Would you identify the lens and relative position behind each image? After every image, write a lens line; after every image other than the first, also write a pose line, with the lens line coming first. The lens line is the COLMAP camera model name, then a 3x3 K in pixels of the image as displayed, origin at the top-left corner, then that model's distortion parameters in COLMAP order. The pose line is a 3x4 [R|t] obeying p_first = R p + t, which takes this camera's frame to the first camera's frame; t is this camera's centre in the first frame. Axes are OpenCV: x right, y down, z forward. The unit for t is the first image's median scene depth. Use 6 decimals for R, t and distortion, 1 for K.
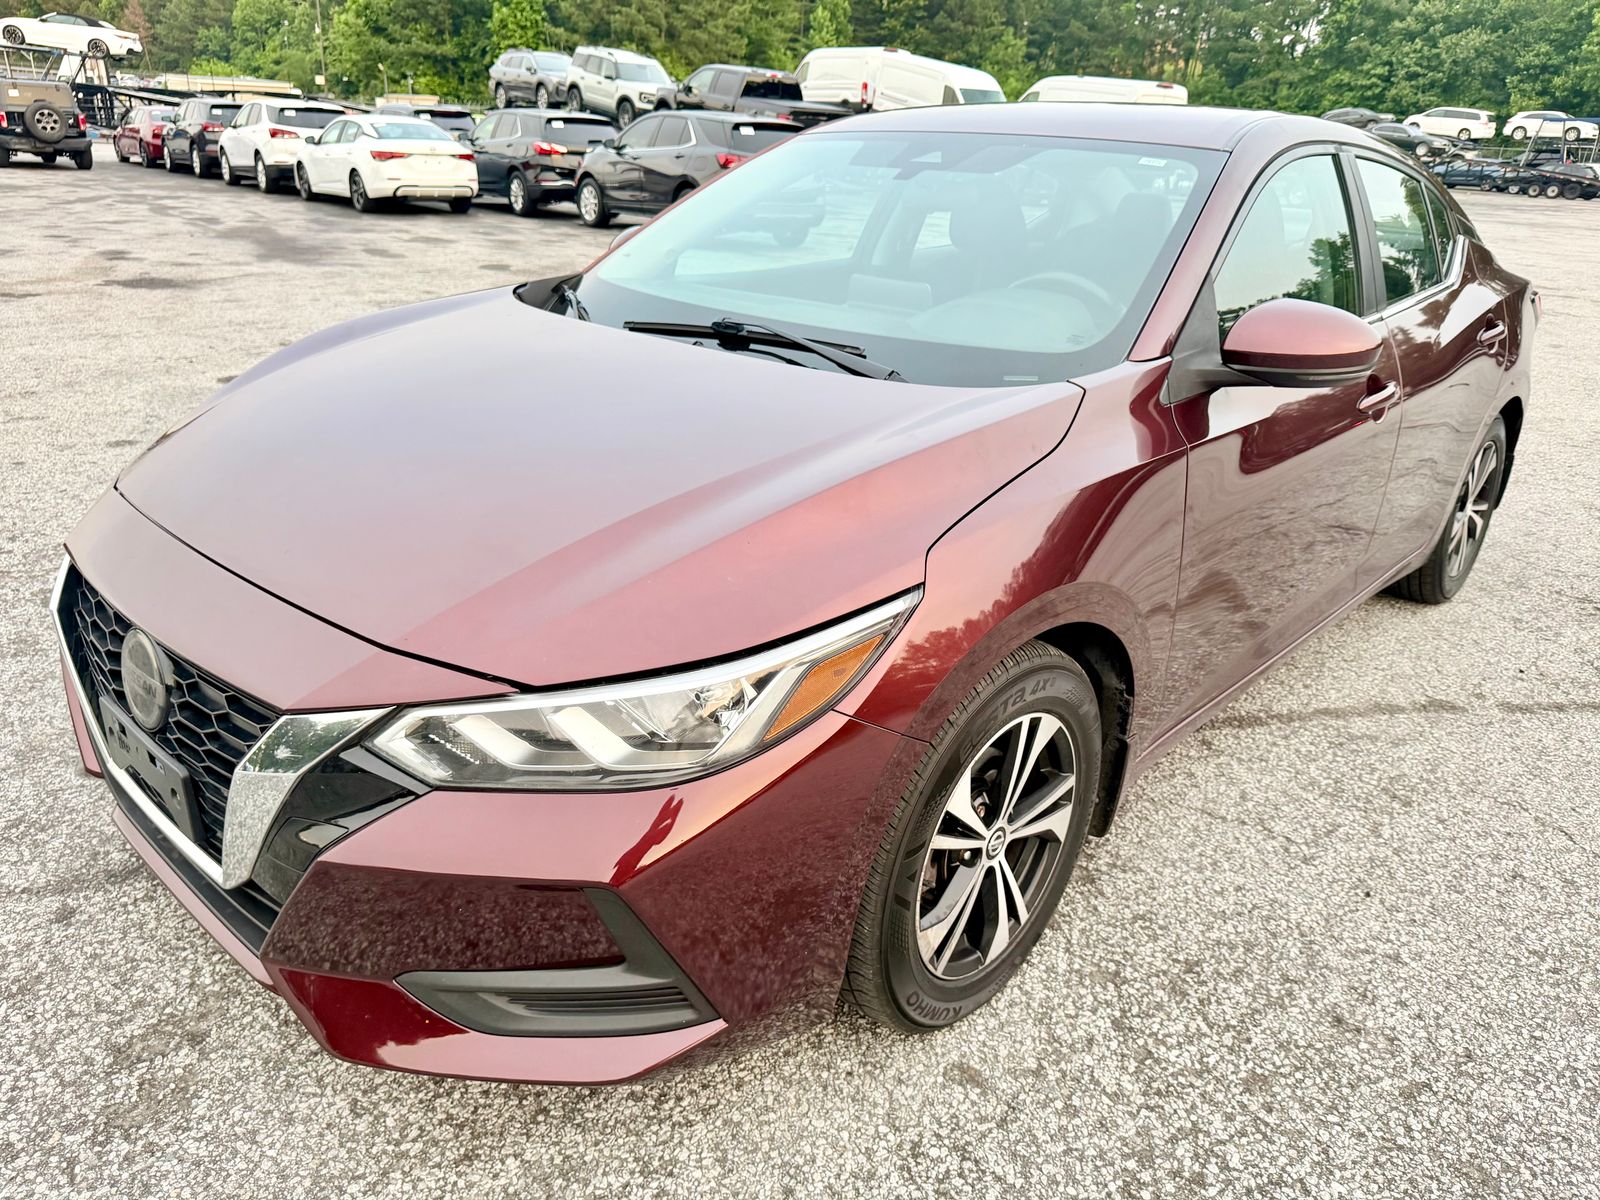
lens RADIAL K [[1172.3, 0, 800.0], [0, 1172.3, 600.0], [0, 0, 1]] dist [-0.004815, -0.002497]
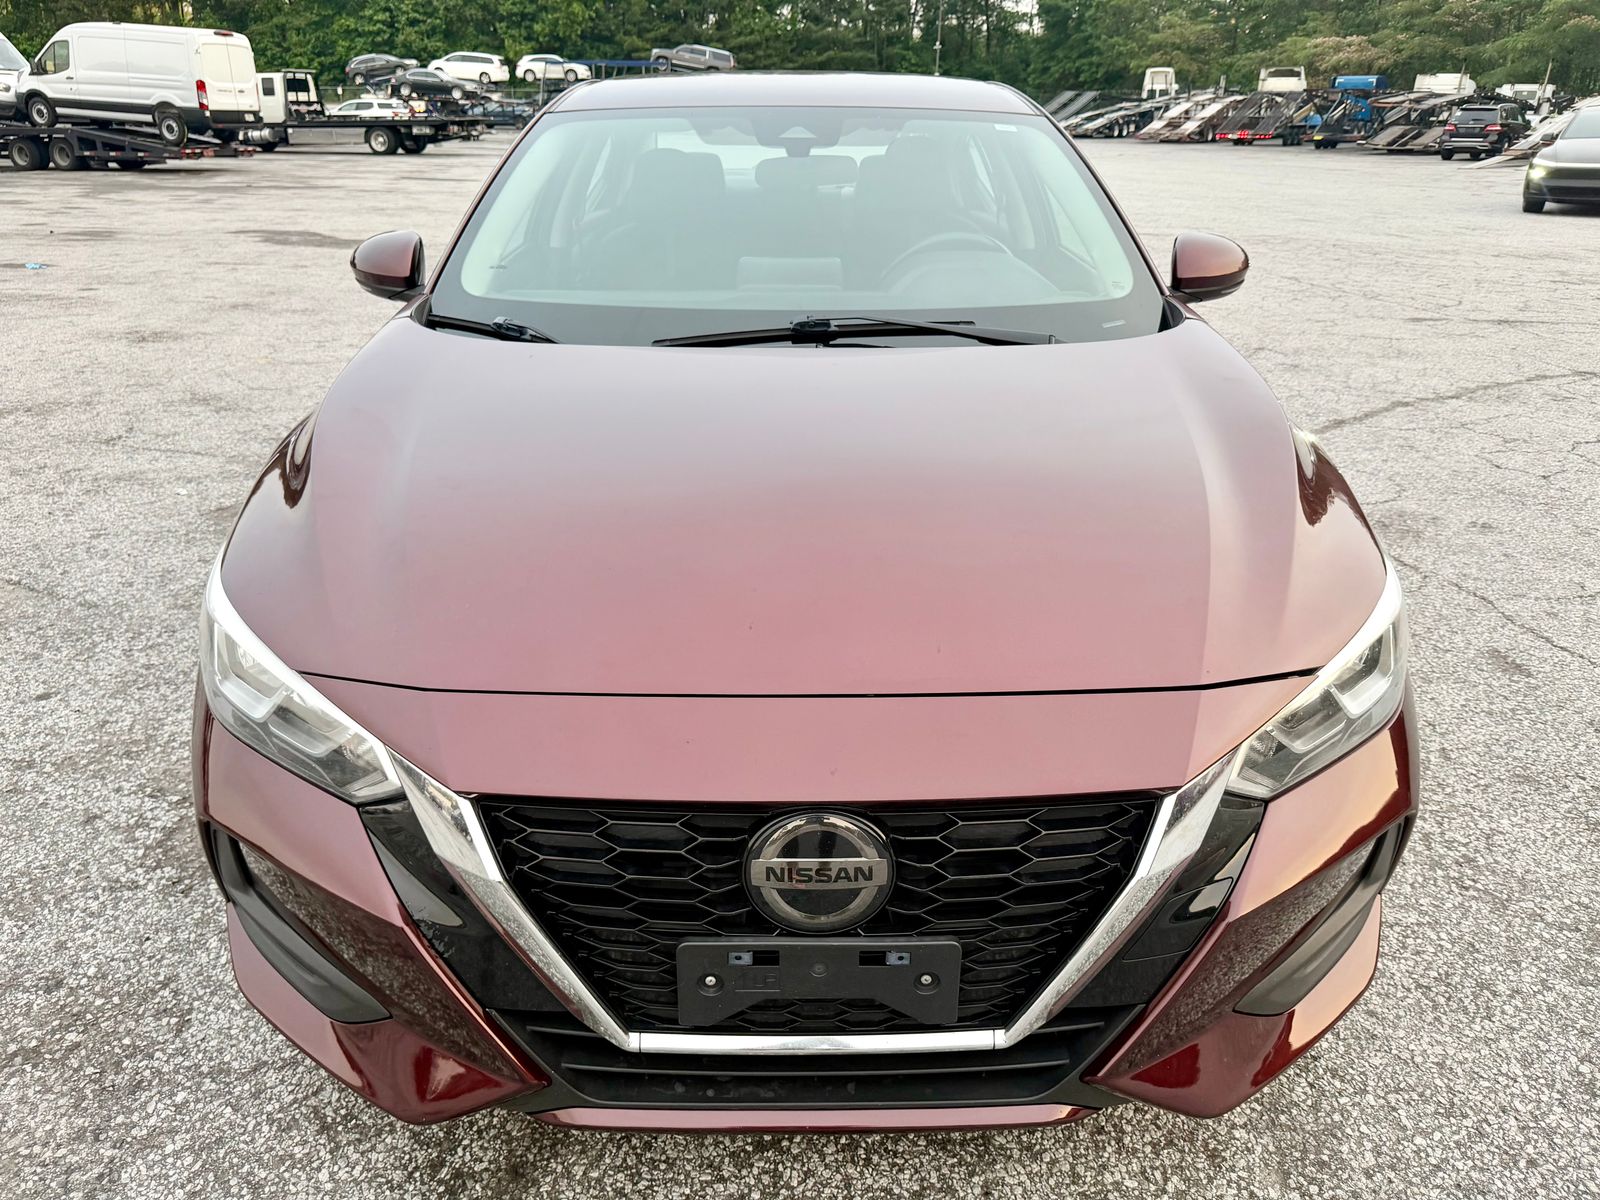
lens RADIAL K [[1172.3, 0, 800.0], [0, 1172.3, 600.0], [0, 0, 1]] dist [-0.004815, -0.002497]
pose [[0.713918, -0.301579, 0.631959, -0.054354], [0.276191, 0.950610, 0.141633, -0.011727], [-0.643459, 0.073427, 0.761951, 0.022286]]
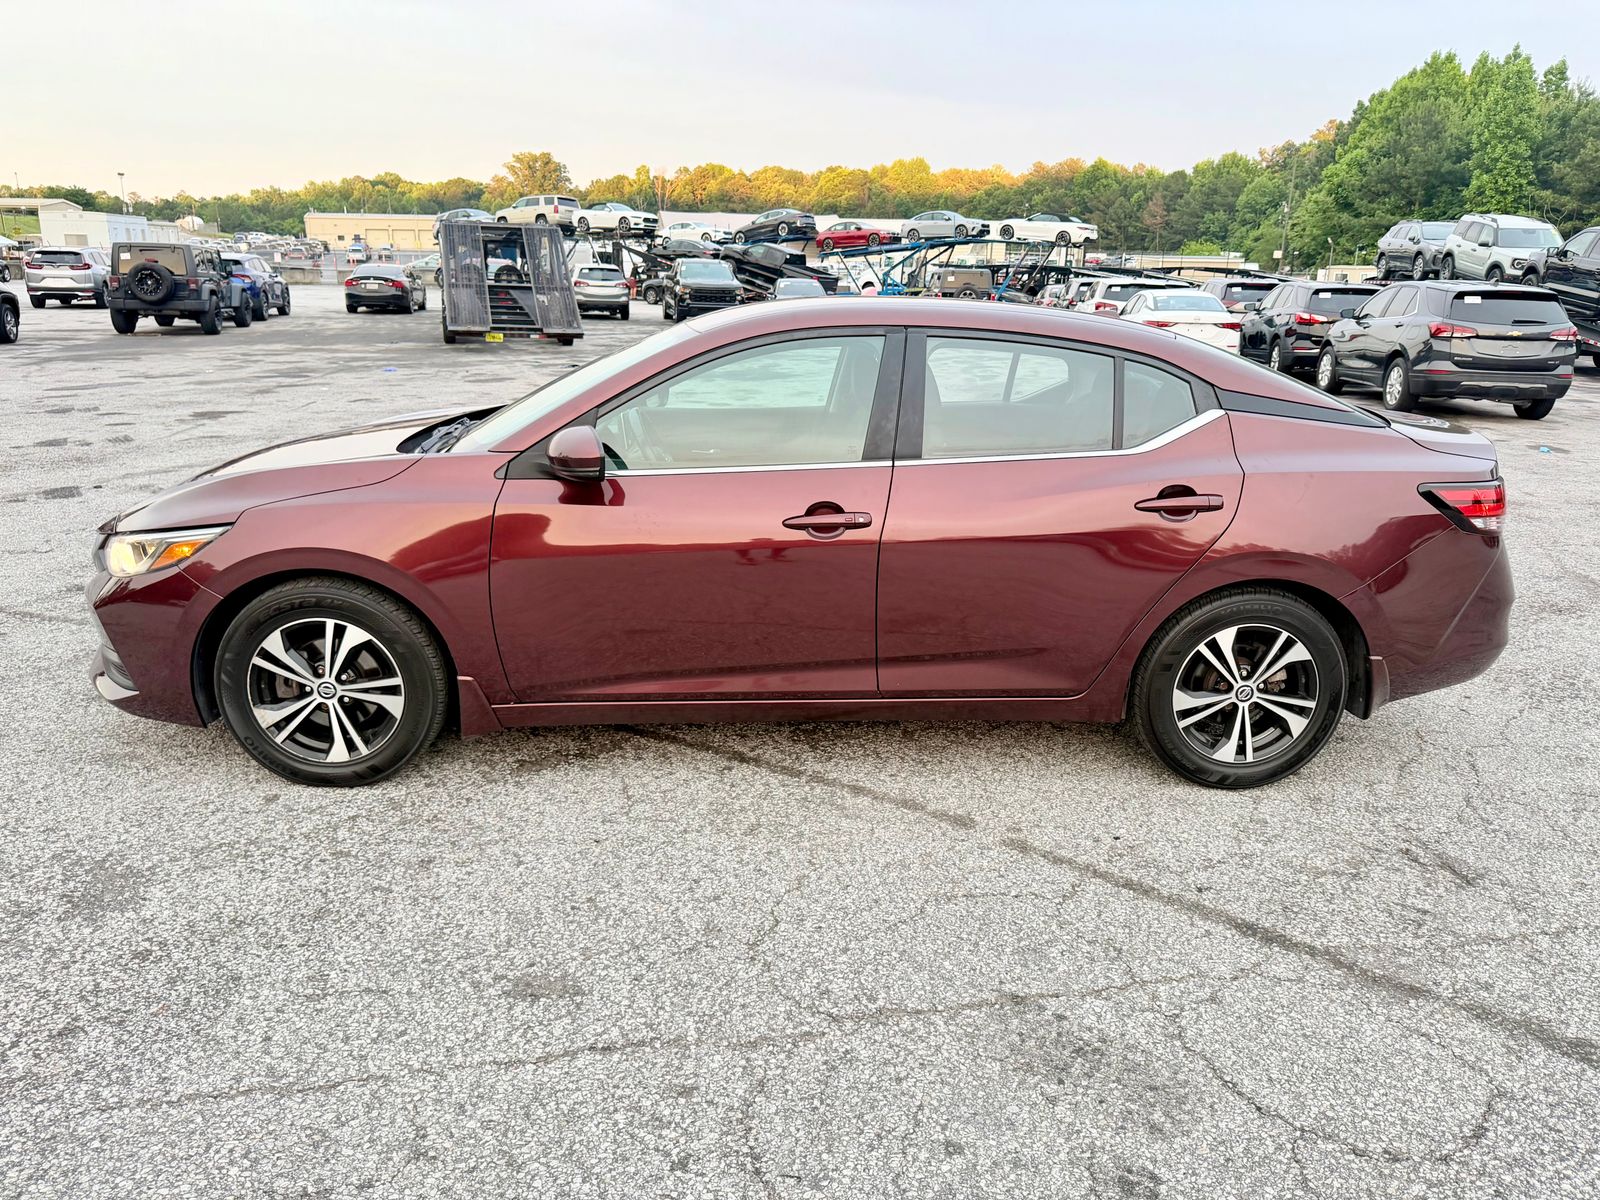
lens RADIAL K [[1172.3, 0, 800.0], [0, 1172.3, 600.0], [0, 0, 1]] dist [-0.004815, -0.002497]
pose [[0.702967, 0.162066, -0.692511, 0.113892], [-0.250448, 0.967732, -0.027754, -0.003966], [0.665667, 0.192948, 0.720873, 0.007706]]
